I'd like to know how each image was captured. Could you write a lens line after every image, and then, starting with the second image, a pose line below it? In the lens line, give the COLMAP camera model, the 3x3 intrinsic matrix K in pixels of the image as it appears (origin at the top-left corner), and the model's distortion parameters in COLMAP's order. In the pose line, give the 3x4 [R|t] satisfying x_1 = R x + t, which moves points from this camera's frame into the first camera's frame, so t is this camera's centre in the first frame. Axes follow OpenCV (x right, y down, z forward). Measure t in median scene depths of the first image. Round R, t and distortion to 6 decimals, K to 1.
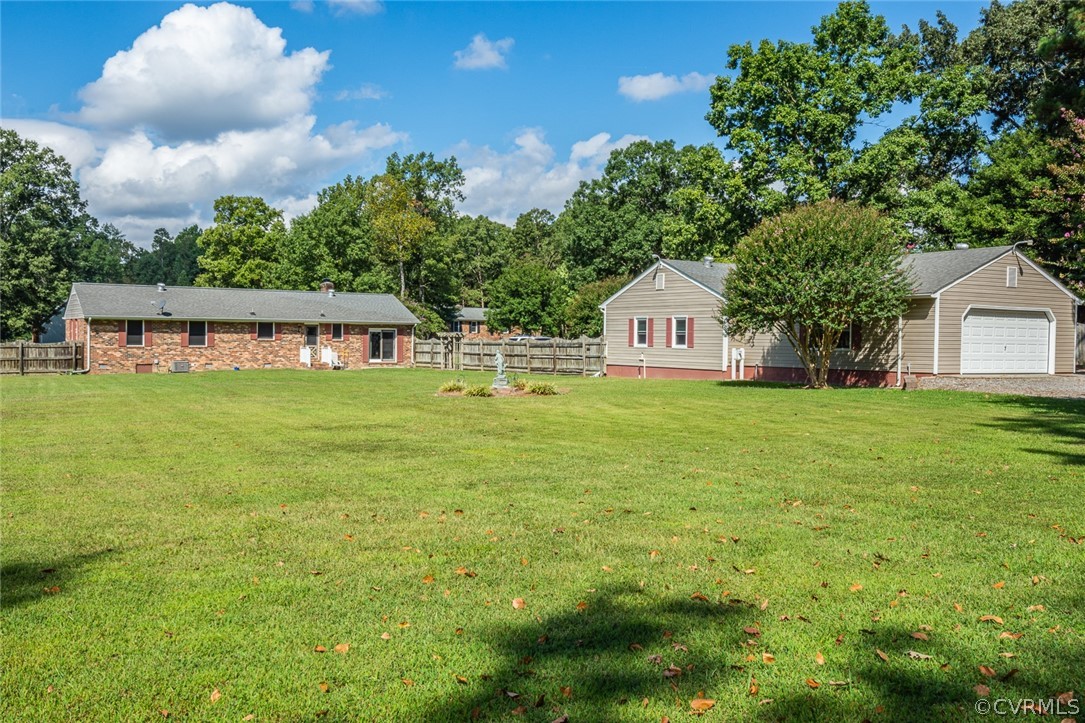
lens RADIAL K [[925.4, 0, 521.2], [0, 925.4, 368.8], [0, 0, 1]] dist [0.031361, -0.010070]
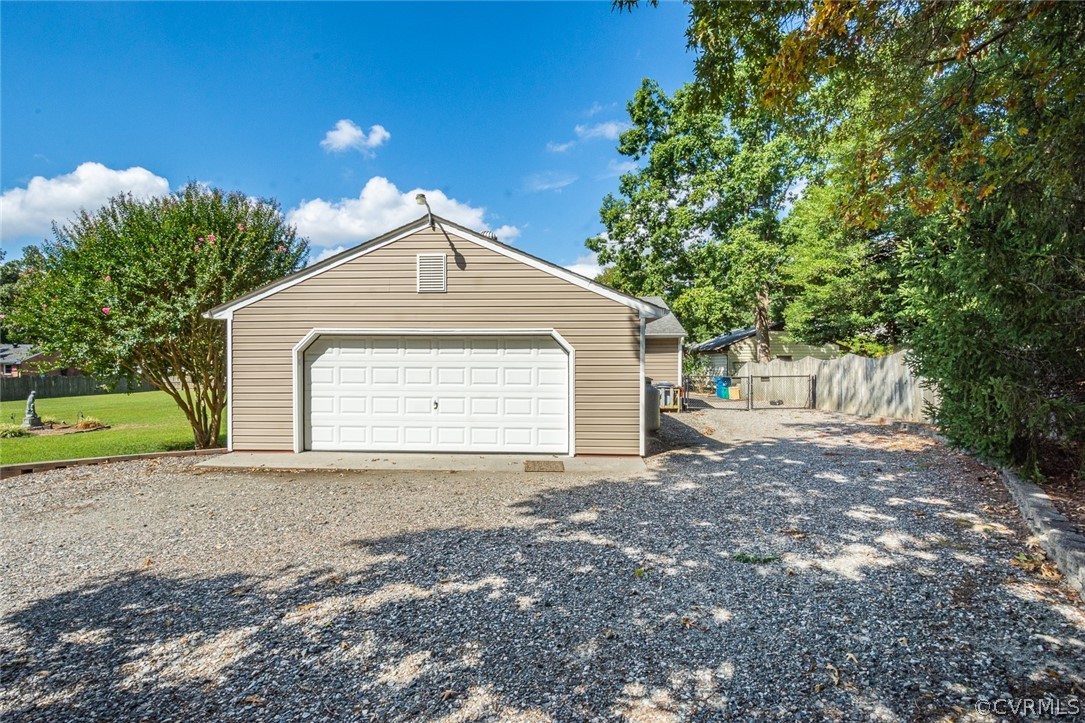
lens RADIAL K [[472.9, 0, 542.5], [0, 472.9, 361.5], [0, 0, 1]] dist [0.024646, -0.011294]
pose [[0.836200, -0.010639, -0.548321, 0.420191], [-0.008358, 0.999448, -0.032139, -0.022998], [0.548361, 0.031457, 0.835650, 0.469174]]
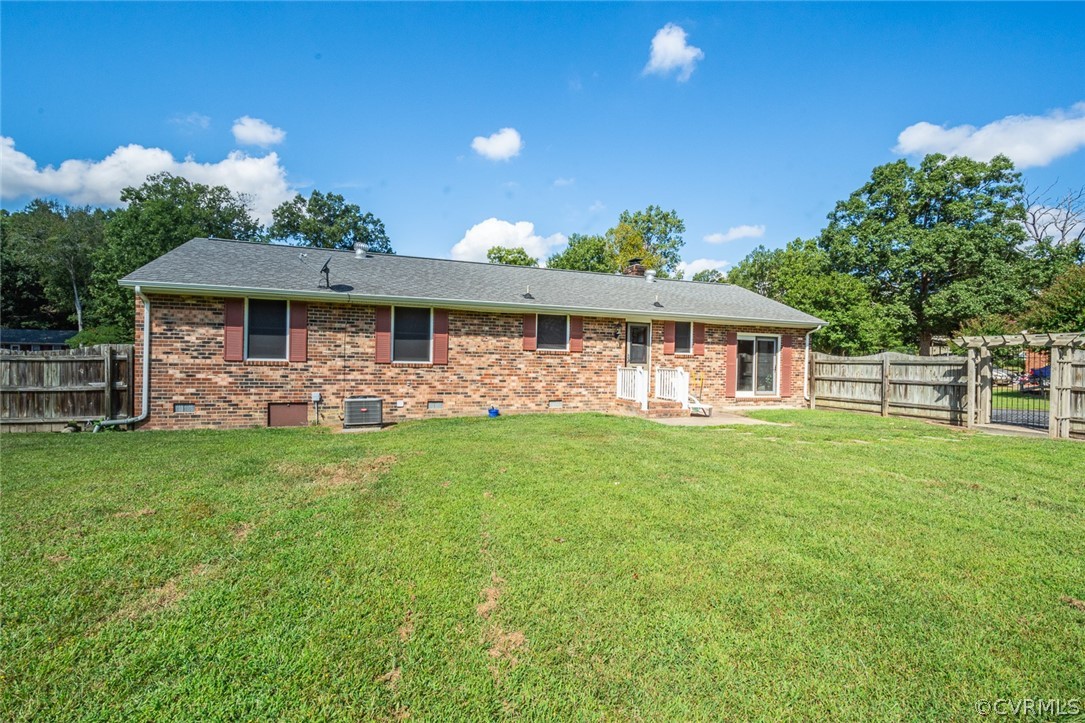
lens RADIAL K [[469.0, 0, 542.5], [0, 469.0, 361.5], [0, 0, 1]] dist [0.023675, -0.027487]
pose [[0.977154, 0.011135, -0.212241, -0.234645], [-0.017834, 0.999400, -0.029676, -0.019033], [0.211783, 0.032783, 0.976767, 0.780586]]
